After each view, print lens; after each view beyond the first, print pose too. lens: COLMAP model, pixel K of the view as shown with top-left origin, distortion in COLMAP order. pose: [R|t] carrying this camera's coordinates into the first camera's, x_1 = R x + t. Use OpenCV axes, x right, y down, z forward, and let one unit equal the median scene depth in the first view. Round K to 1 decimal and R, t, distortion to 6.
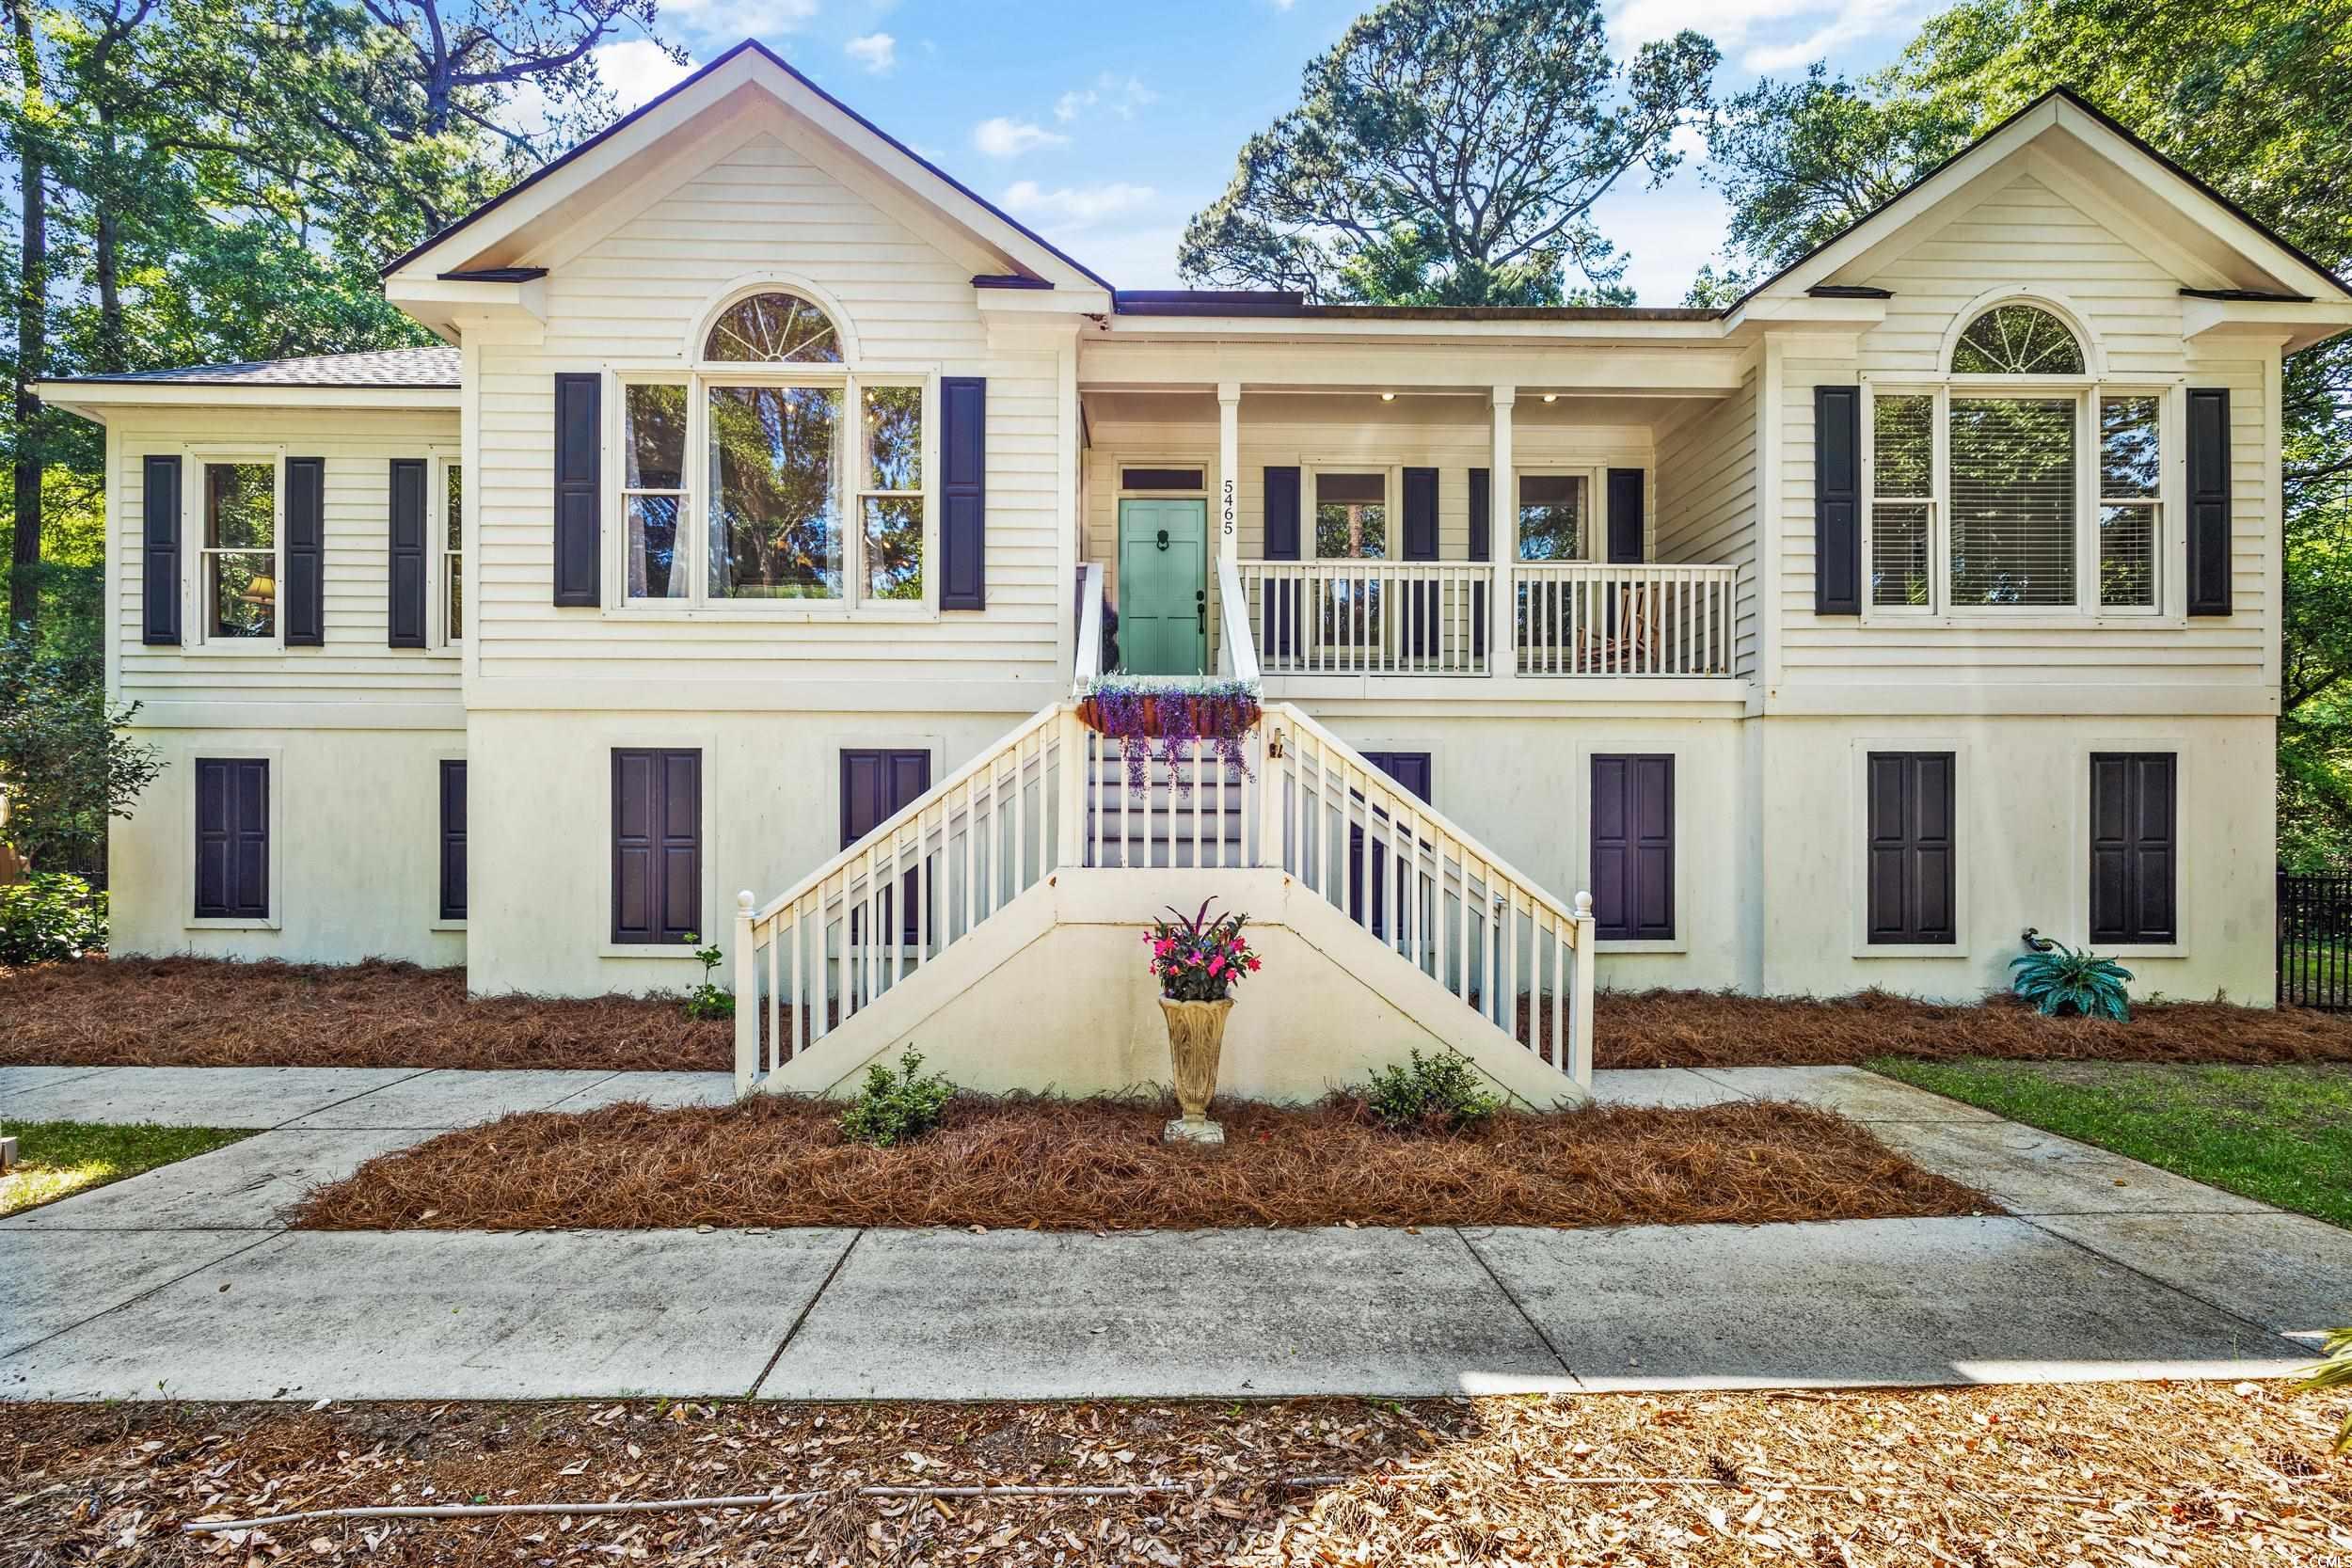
lens RADIAL K [[1939.8, 0, 1184.4], [0, 1939.8, 797.5], [0, 0, 1]] dist [-0.004683, 0.000776]
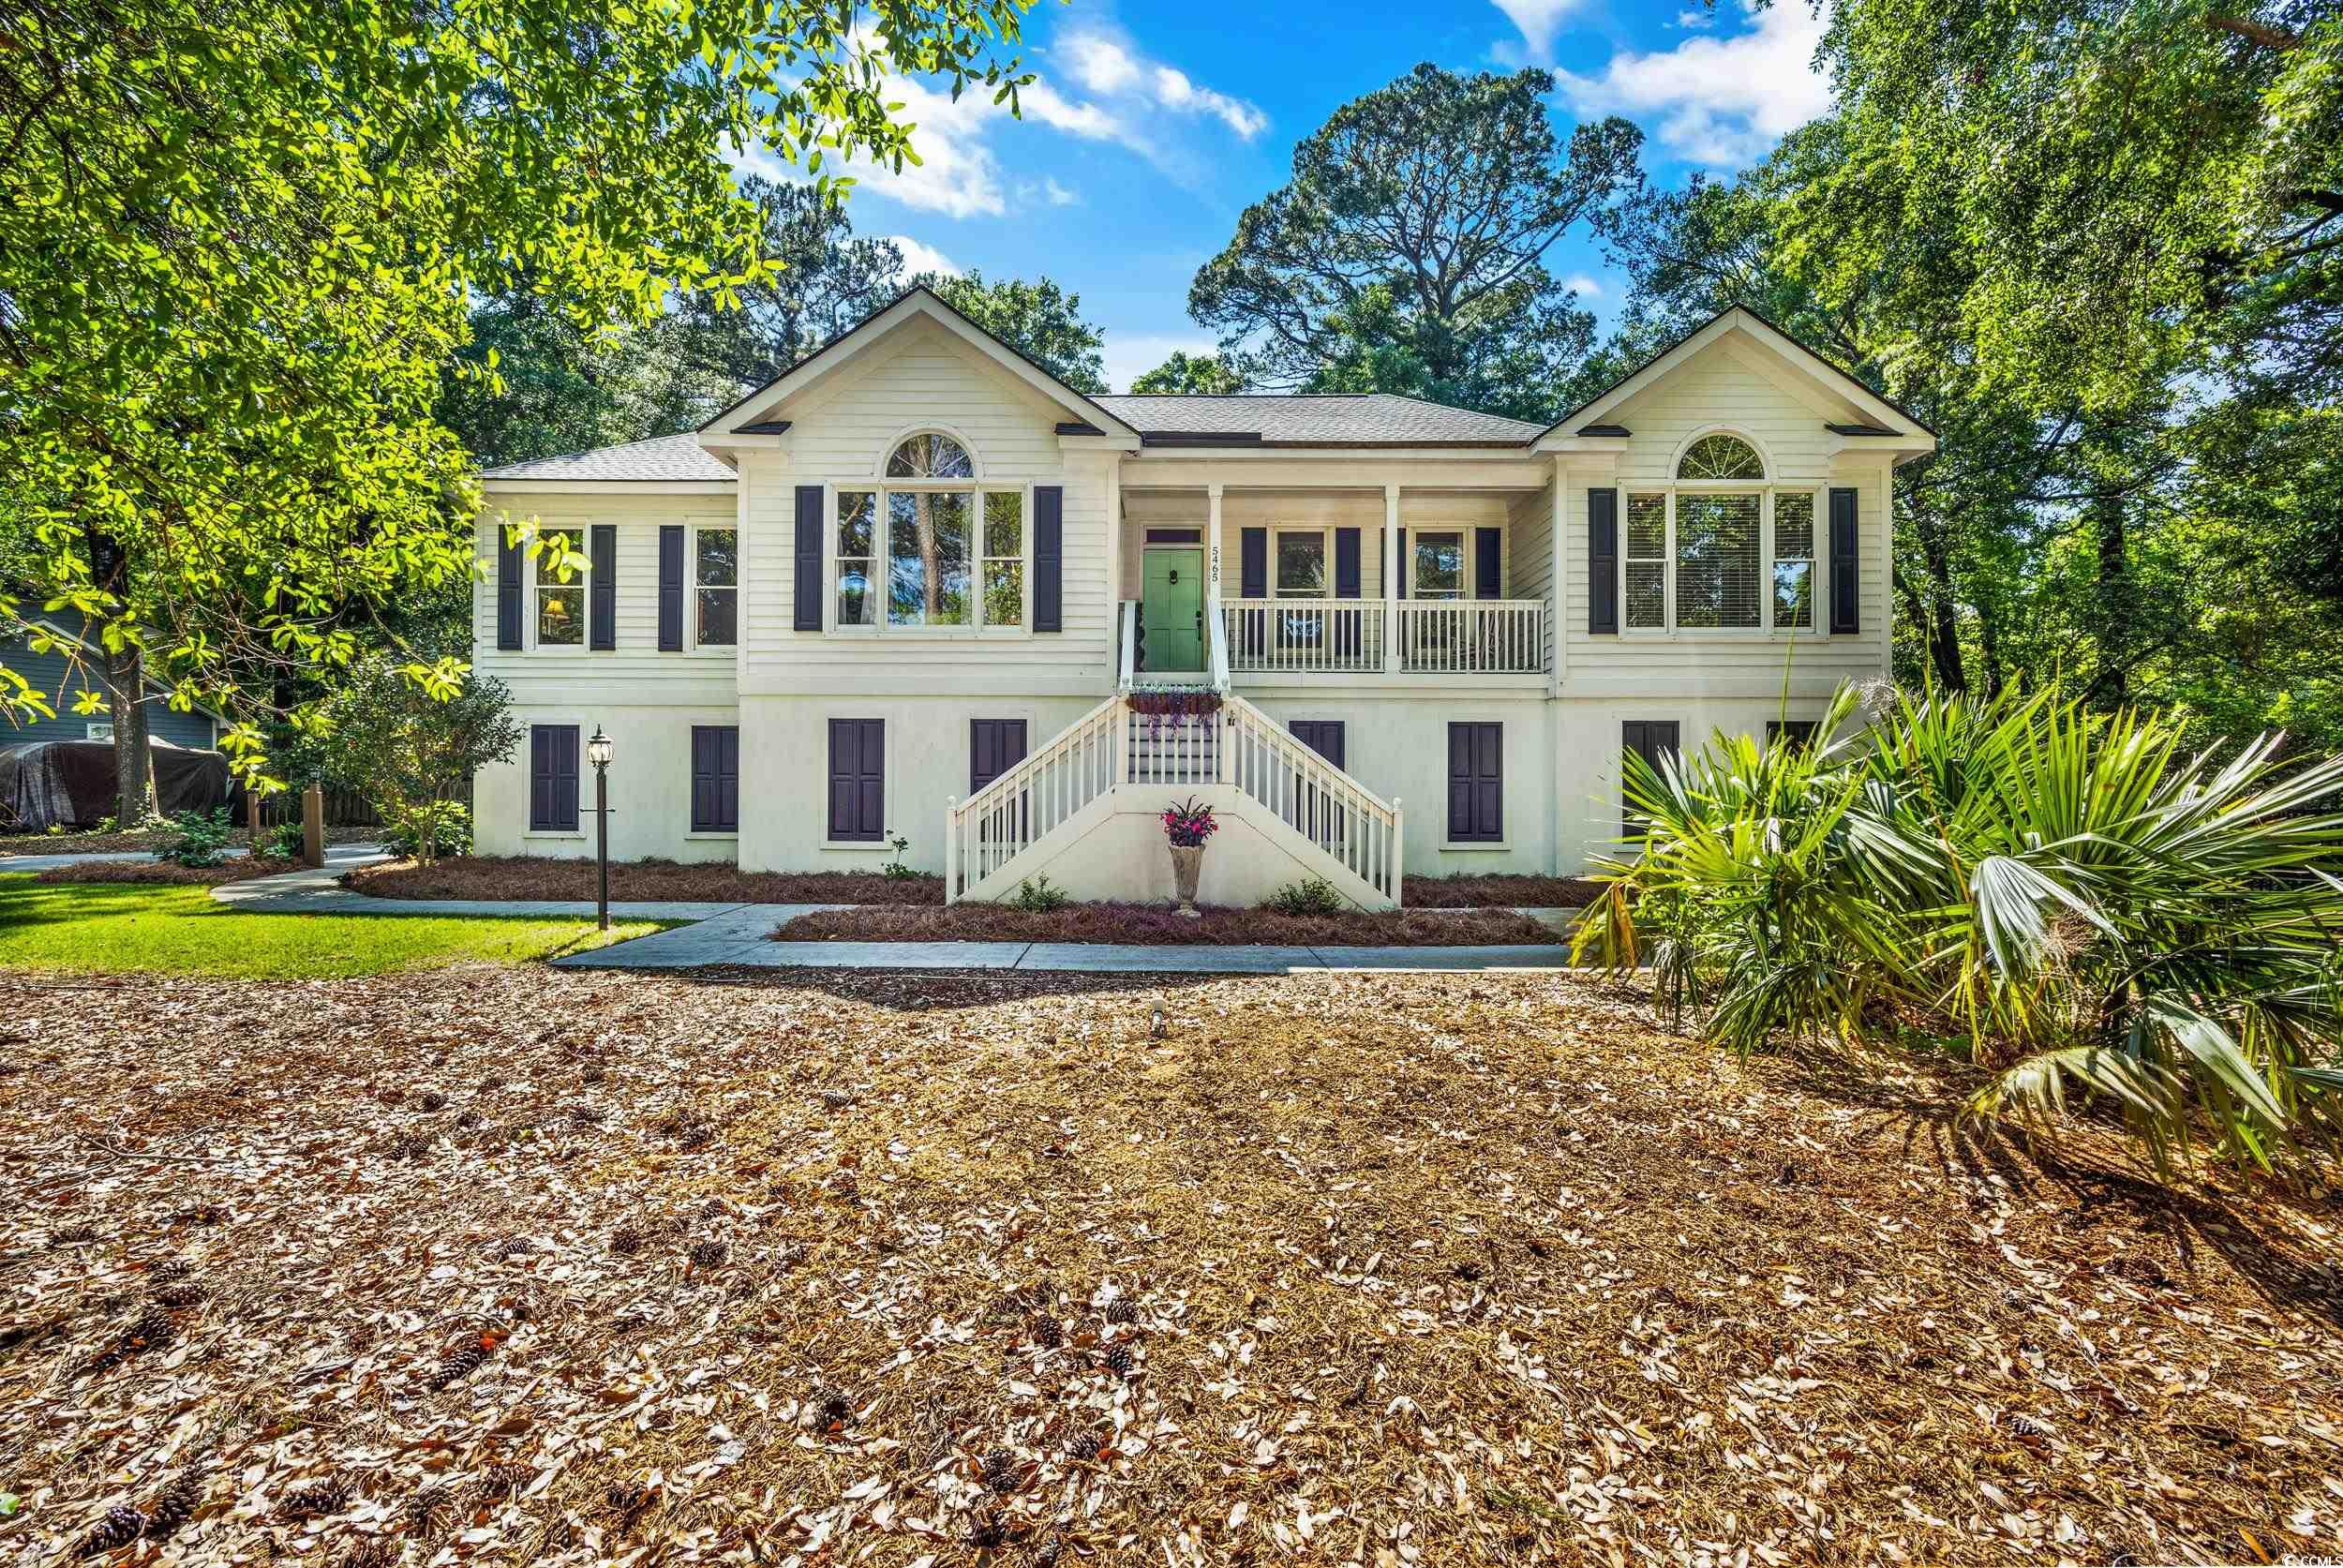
lens RADIAL K [[1932.6, 0, 1163.0], [0, 1932.6, 780.3], [0, 0, 1]] dist [-0.004683, 0.000776]
pose [[0.999806, 0.000790, -0.019678, 0.011573], [-0.000596, 0.999951, 0.009883, 0.008881], [0.019685, -0.009869, 0.999758, -0.564710]]
